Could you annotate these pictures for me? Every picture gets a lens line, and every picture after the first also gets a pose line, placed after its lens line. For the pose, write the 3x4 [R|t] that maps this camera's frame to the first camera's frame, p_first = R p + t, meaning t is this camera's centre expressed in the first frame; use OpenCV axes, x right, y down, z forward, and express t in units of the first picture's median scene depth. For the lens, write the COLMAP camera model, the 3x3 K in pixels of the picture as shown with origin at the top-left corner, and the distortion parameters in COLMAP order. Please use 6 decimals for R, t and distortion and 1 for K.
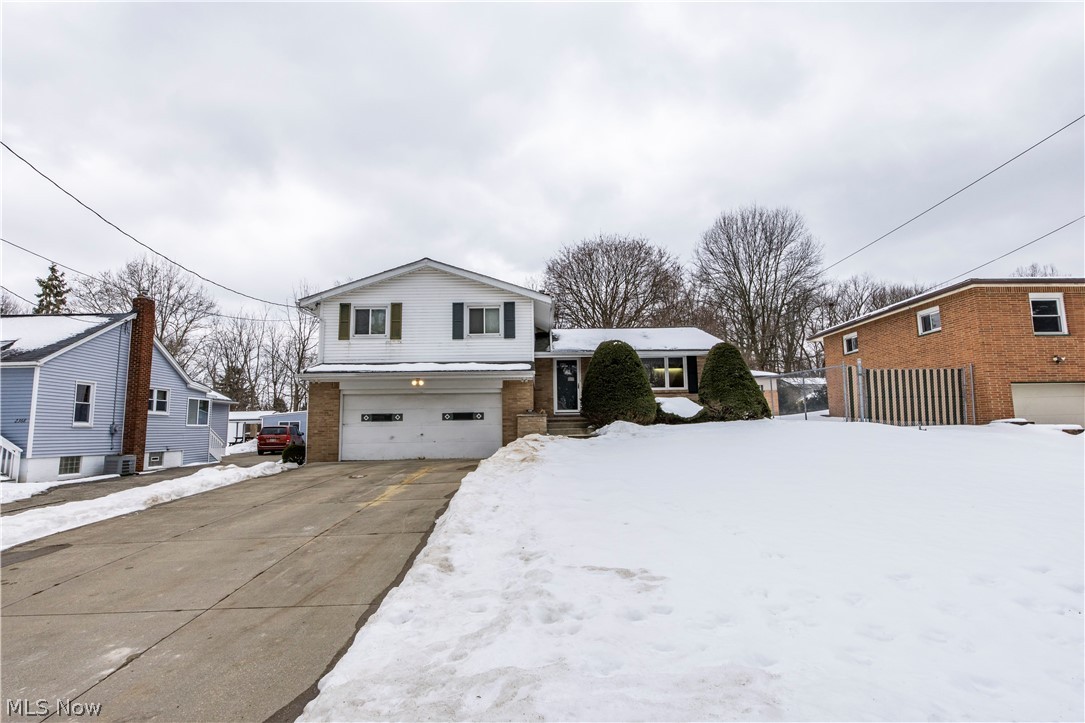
lens RADIAL K [[530.3, 0, 539.8], [0, 530.3, 364.8], [0, 0, 1]] dist [0.001175, 0.000285]
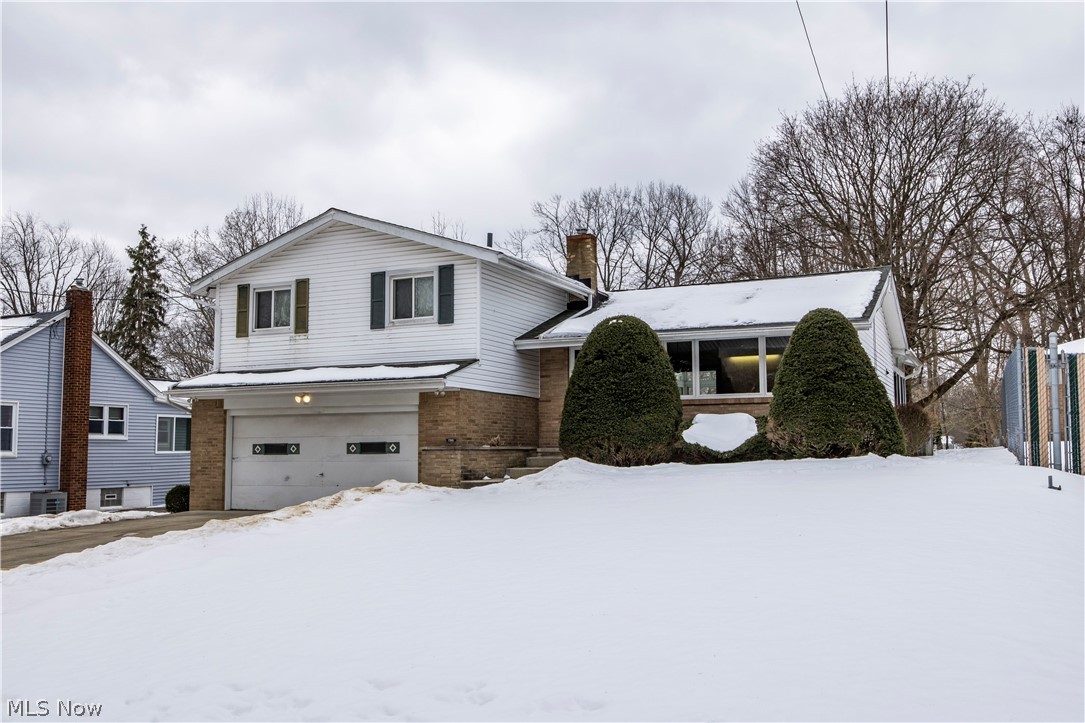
lens RADIAL K [[968.8, 0, 542.5], [0, 968.8, 361.5], [0, 0, 1]] dist [0.005621, -0.005688]
pose [[0.903932, -0.032073, -0.426473, 0.529233], [0.047351, 0.998559, 0.025267, -0.028255], [0.425048, -0.043033, 0.904148, 0.009283]]
